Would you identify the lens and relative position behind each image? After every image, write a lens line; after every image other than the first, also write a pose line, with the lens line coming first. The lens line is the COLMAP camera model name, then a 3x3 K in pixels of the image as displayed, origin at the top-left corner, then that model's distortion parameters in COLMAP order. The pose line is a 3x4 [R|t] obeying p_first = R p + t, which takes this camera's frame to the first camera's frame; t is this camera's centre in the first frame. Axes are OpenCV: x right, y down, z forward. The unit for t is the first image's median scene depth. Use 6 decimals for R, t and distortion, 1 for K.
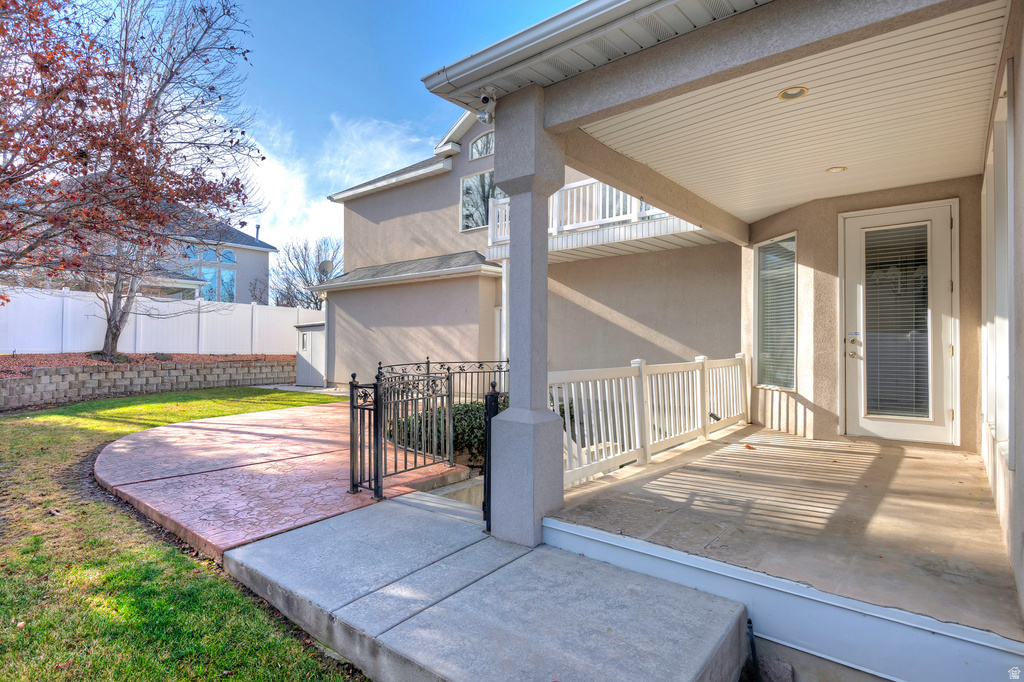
lens RADIAL K [[535.1, 0, 518.5], [0, 535.1, 334.6], [0, 0, 1]] dist [0.001190, -0.000887]
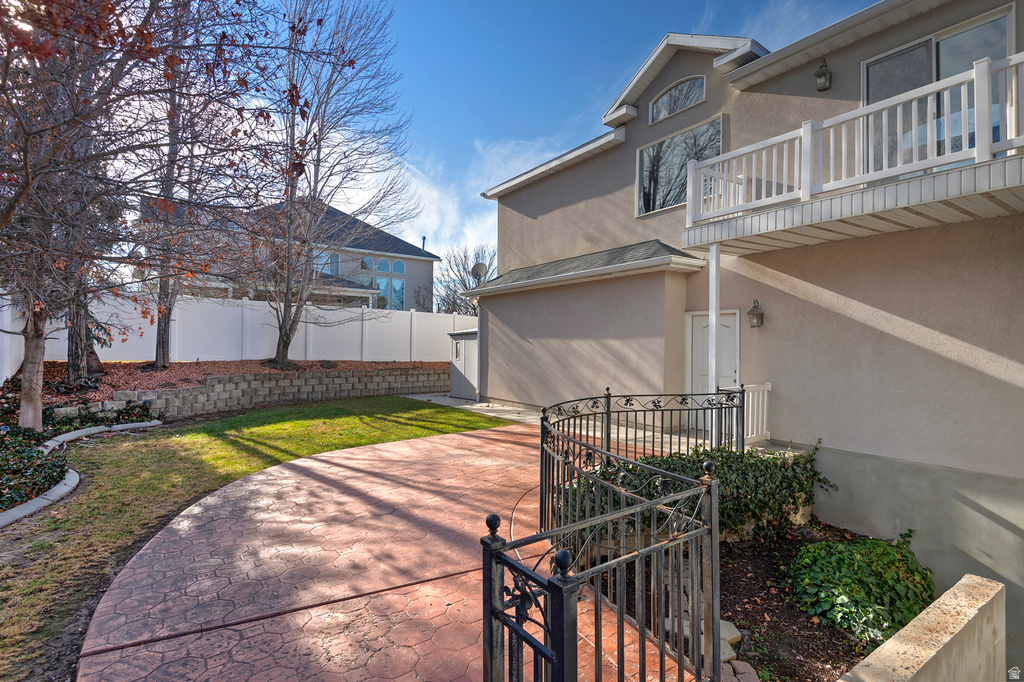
lens RADIAL K [[503.9, 0, 512.0], [0, 503.9, 341.0], [0, 0, 1]] dist [-0.000807, -0.000661]
pose [[0.957084, 0.006307, -0.289743, -0.058125], [-0.003813, 0.999951, 0.009170, -0.013787], [0.289786, -0.007672, 0.957061, 0.199382]]
